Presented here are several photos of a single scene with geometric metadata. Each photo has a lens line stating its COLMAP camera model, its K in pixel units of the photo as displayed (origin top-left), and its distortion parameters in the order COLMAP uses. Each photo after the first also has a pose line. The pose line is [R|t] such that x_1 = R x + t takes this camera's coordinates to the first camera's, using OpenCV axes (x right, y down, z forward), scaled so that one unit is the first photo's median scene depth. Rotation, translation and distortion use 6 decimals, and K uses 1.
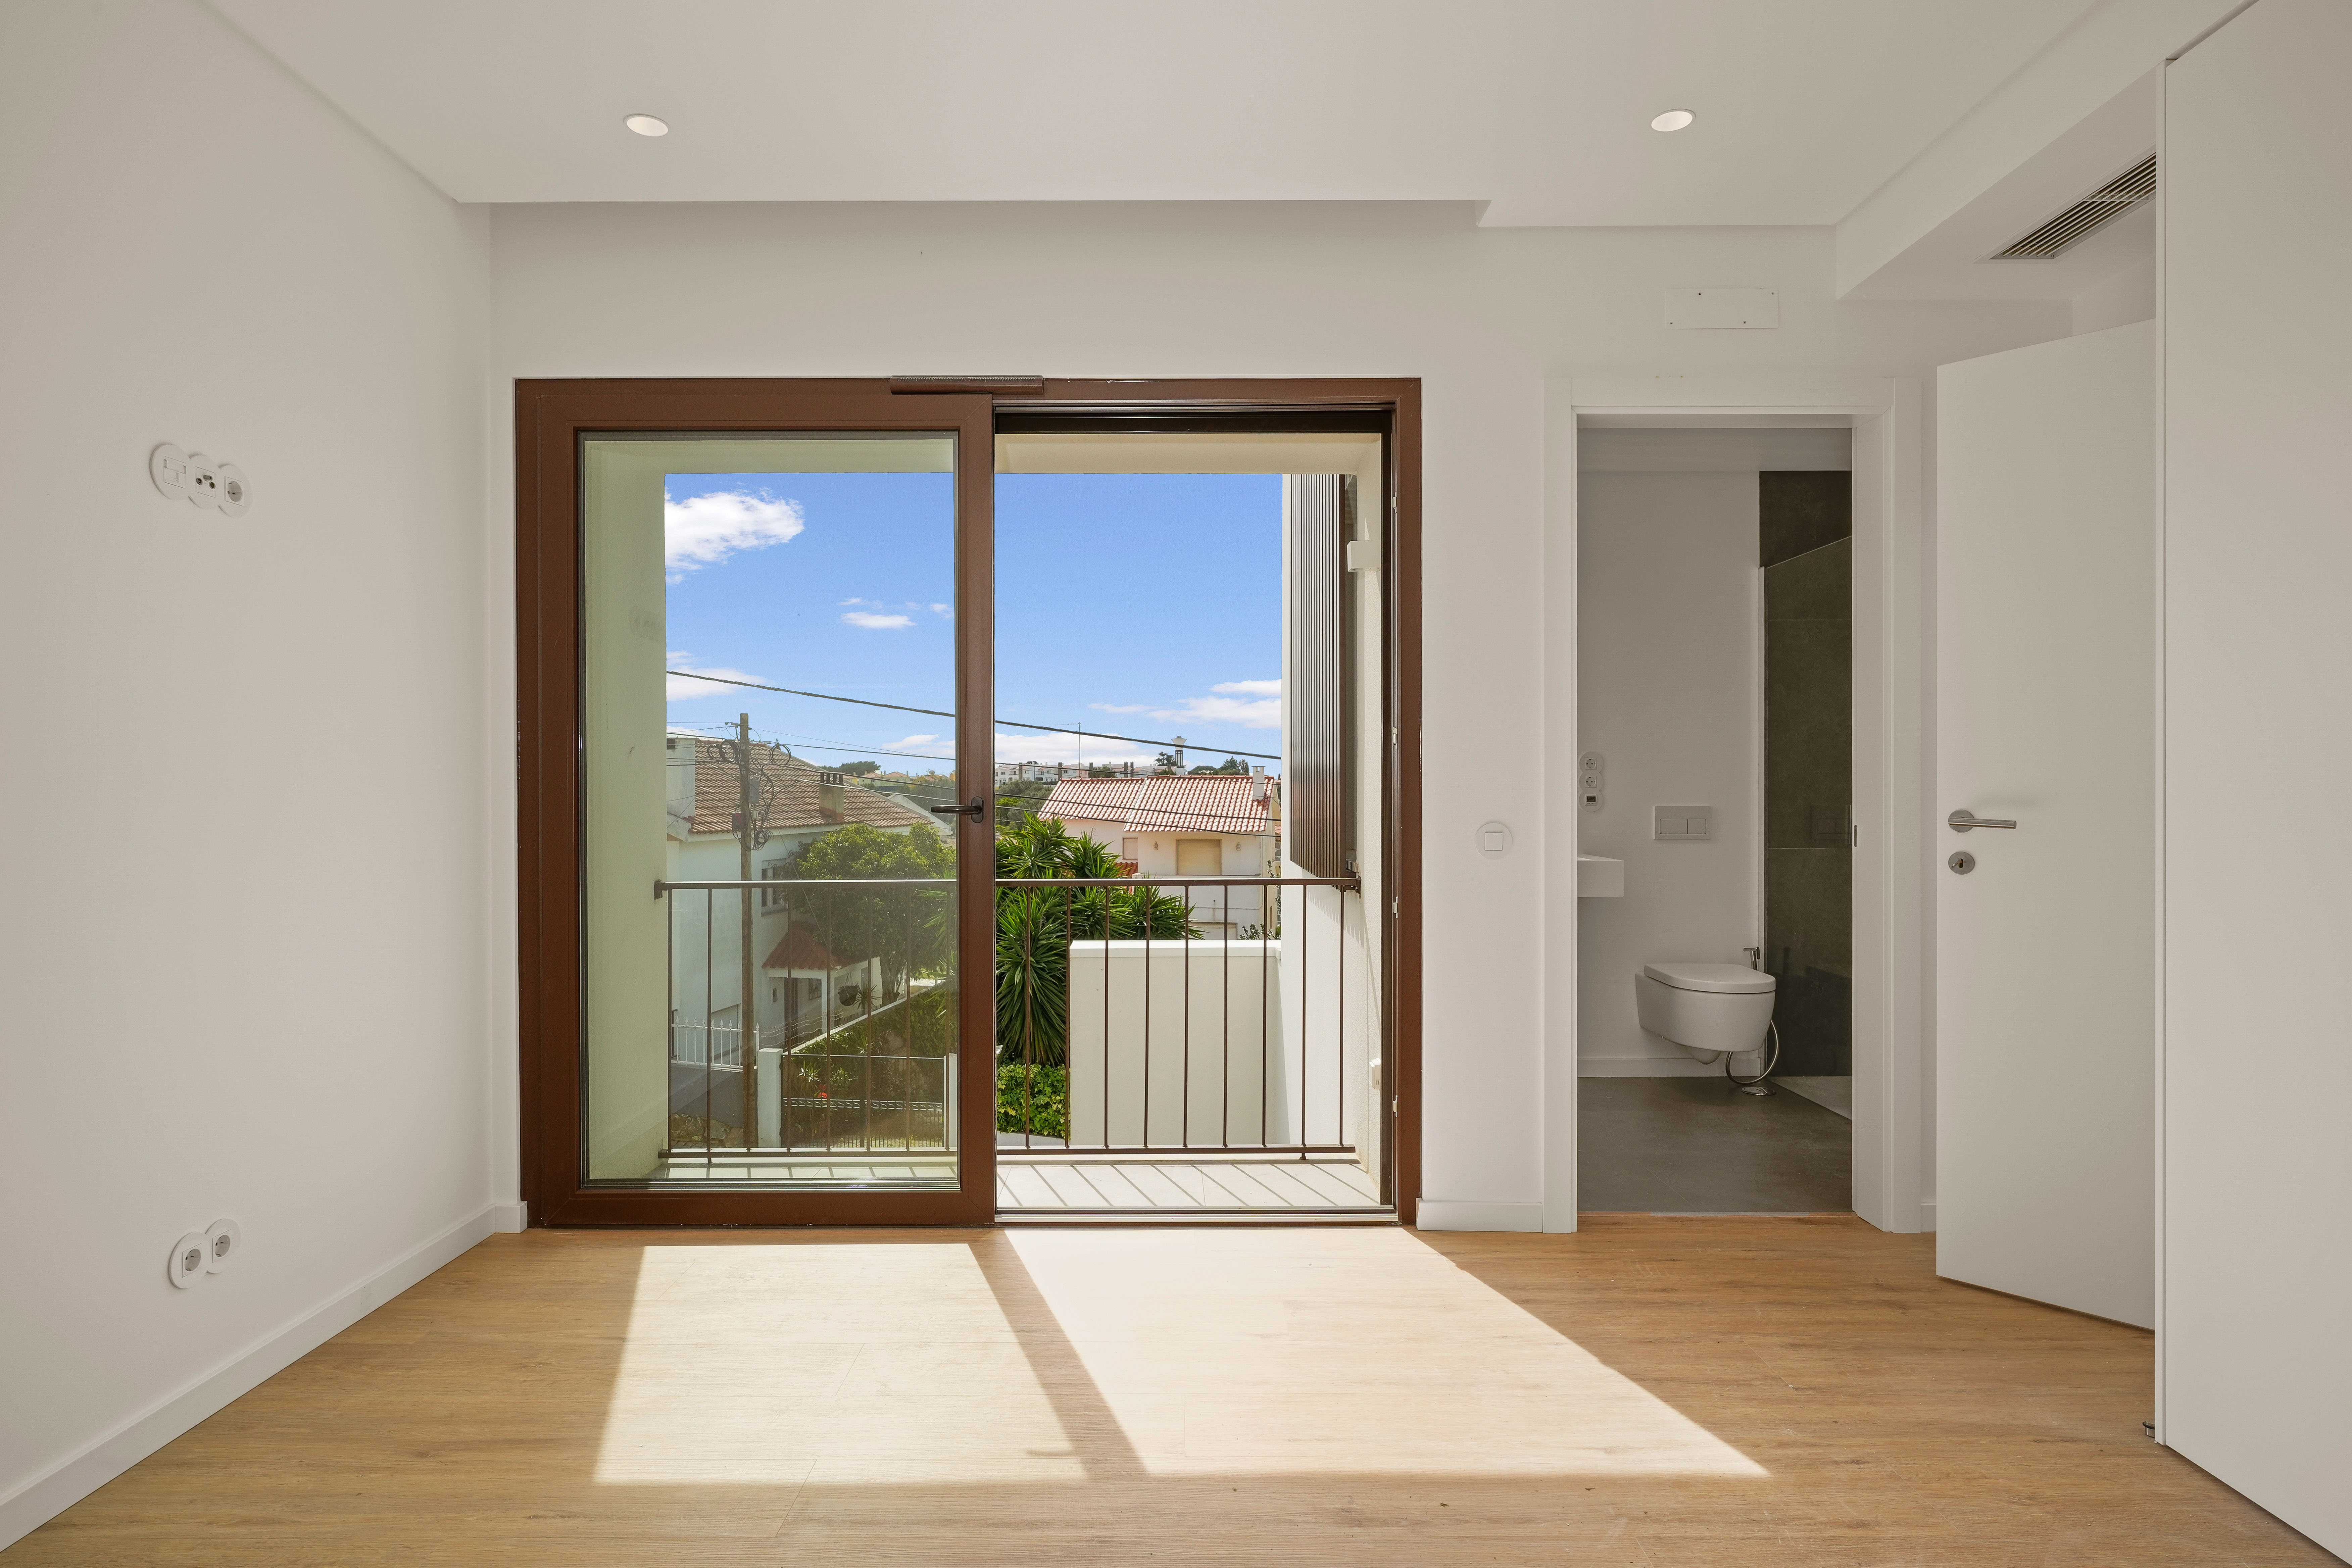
lens RADIAL K [[1306.4, 0, 1149.0], [0, 1306.4, 781.7], [0, 0, 1]] dist [-0.000665, -0.000503]
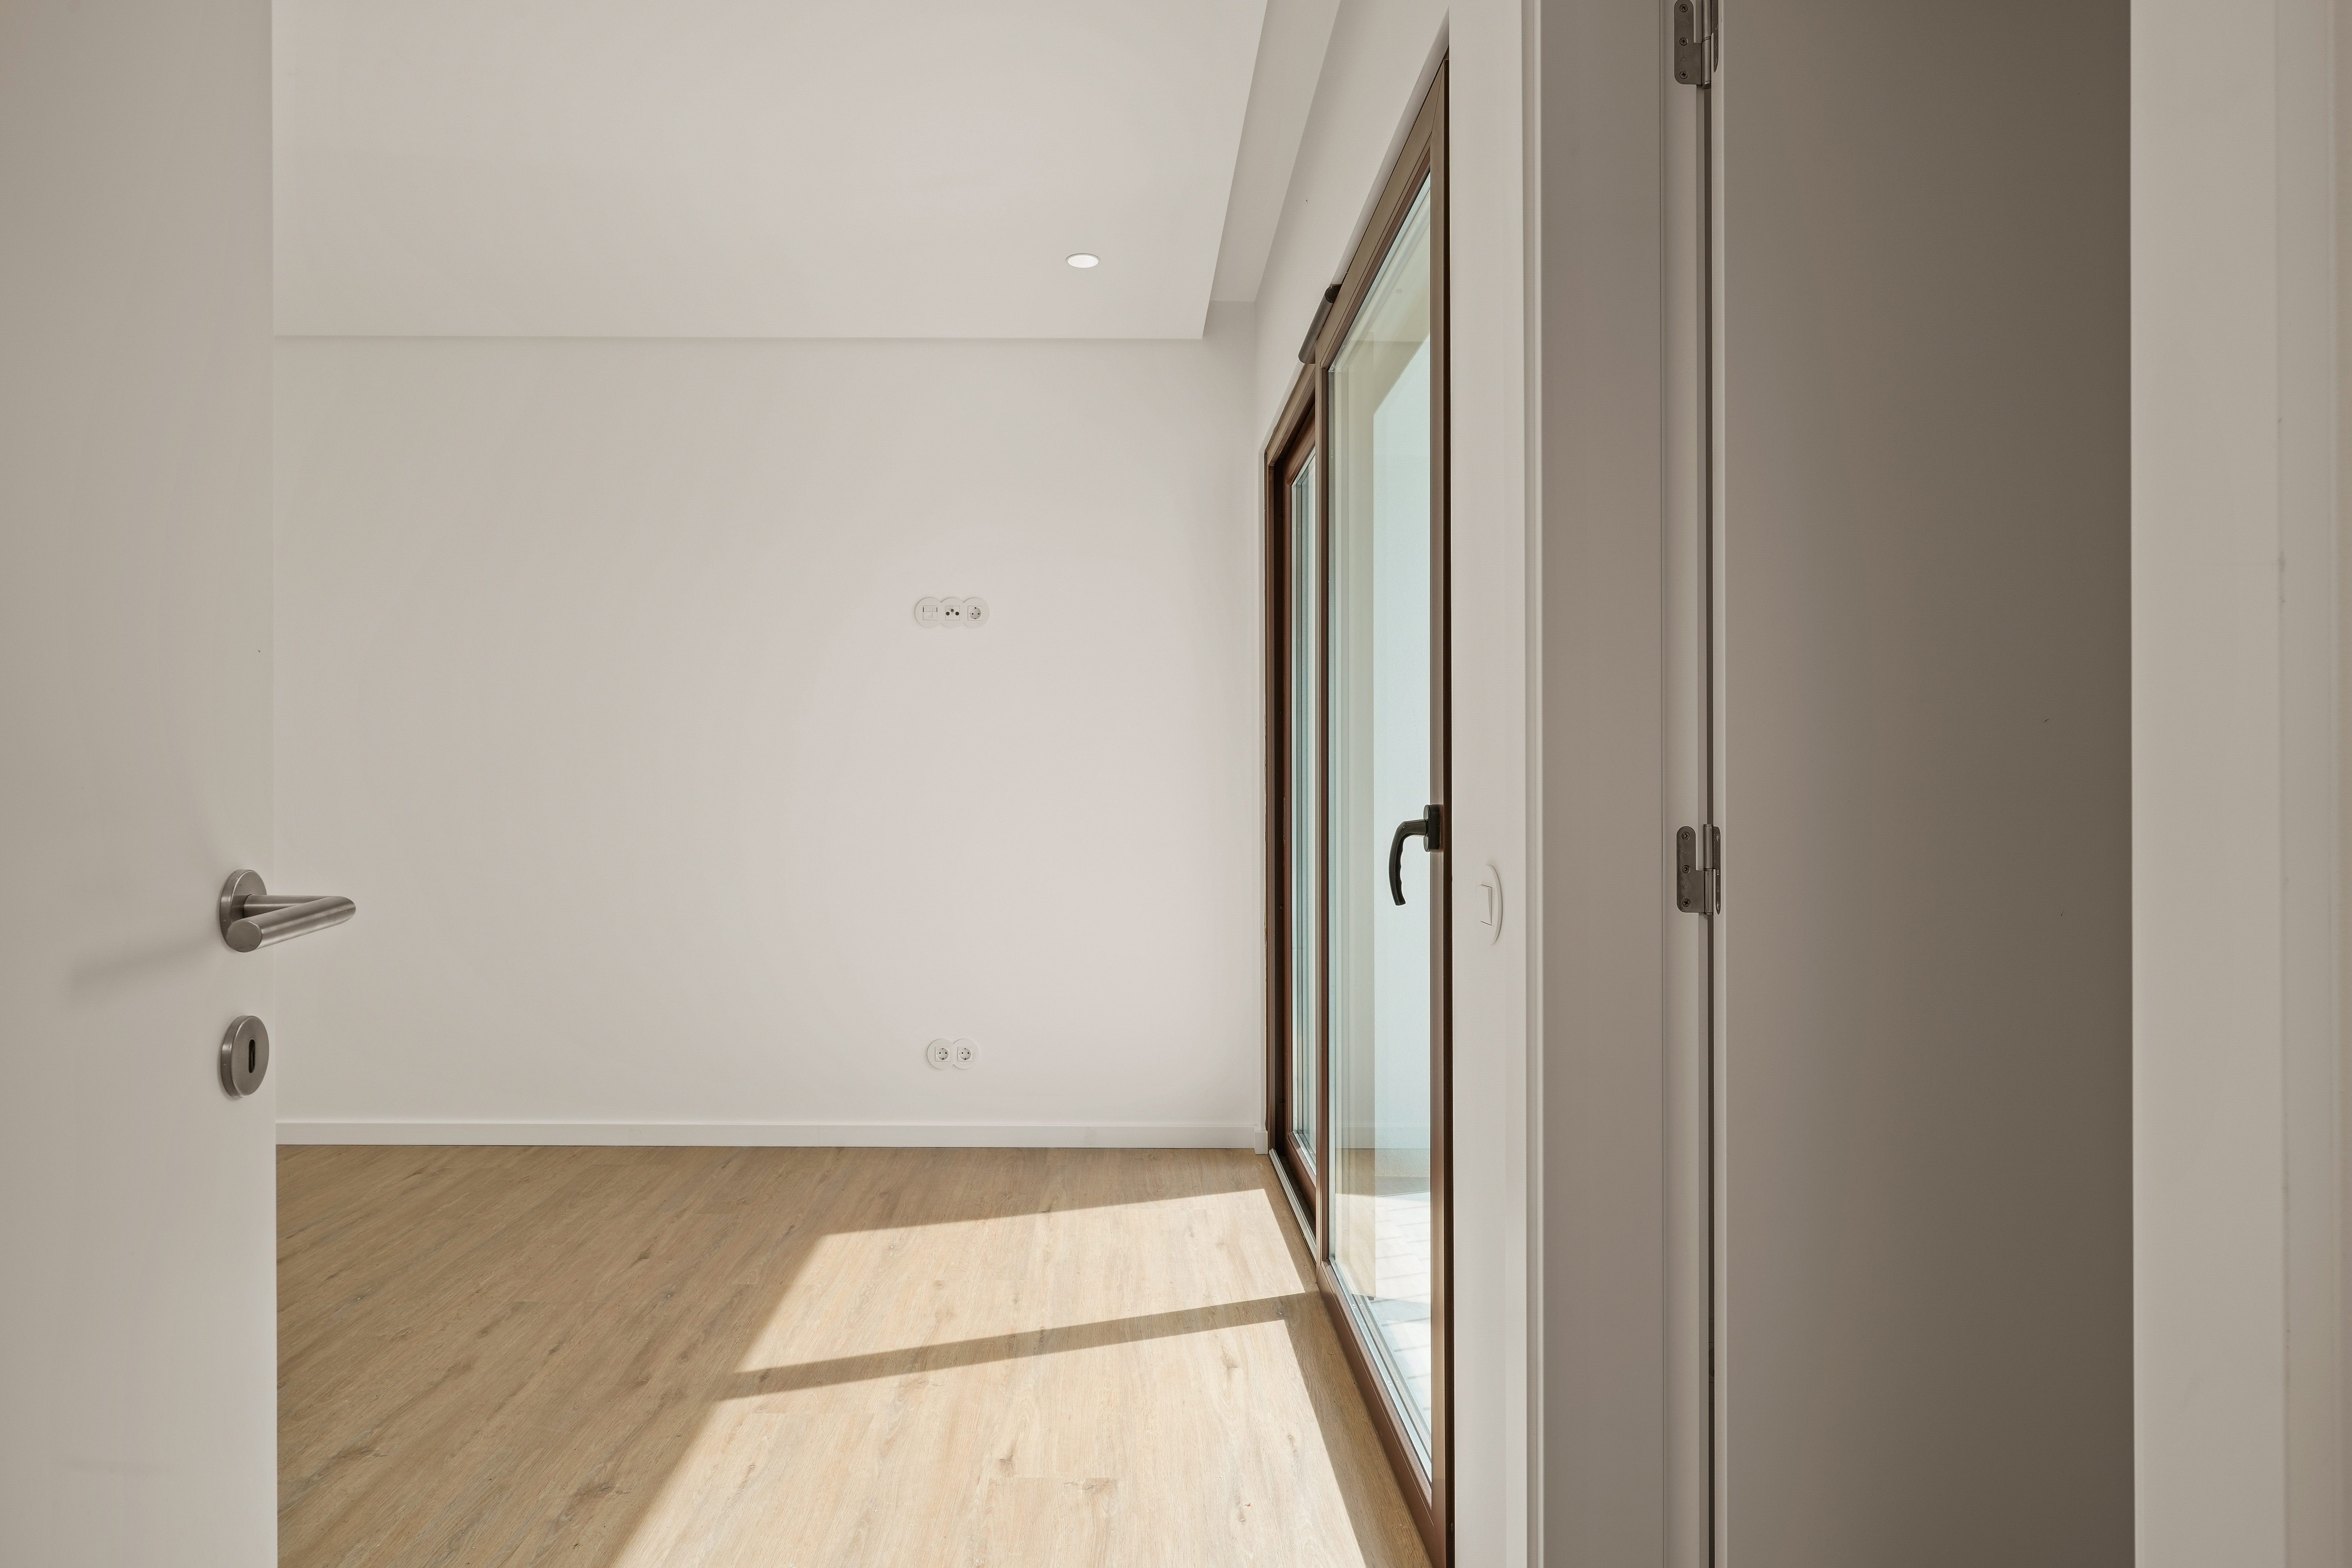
lens RADIAL K [[1306.4, 0, 1149.0], [0, 1306.4, 781.7], [0, 0, 1]] dist [-0.000665, -0.000503]
pose [[0.036579, 0.001313, -0.999330, 0.919454], [-0.005505, 0.999984, 0.001113, -0.005866], [0.999316, 0.005460, 0.036585, 1.061278]]
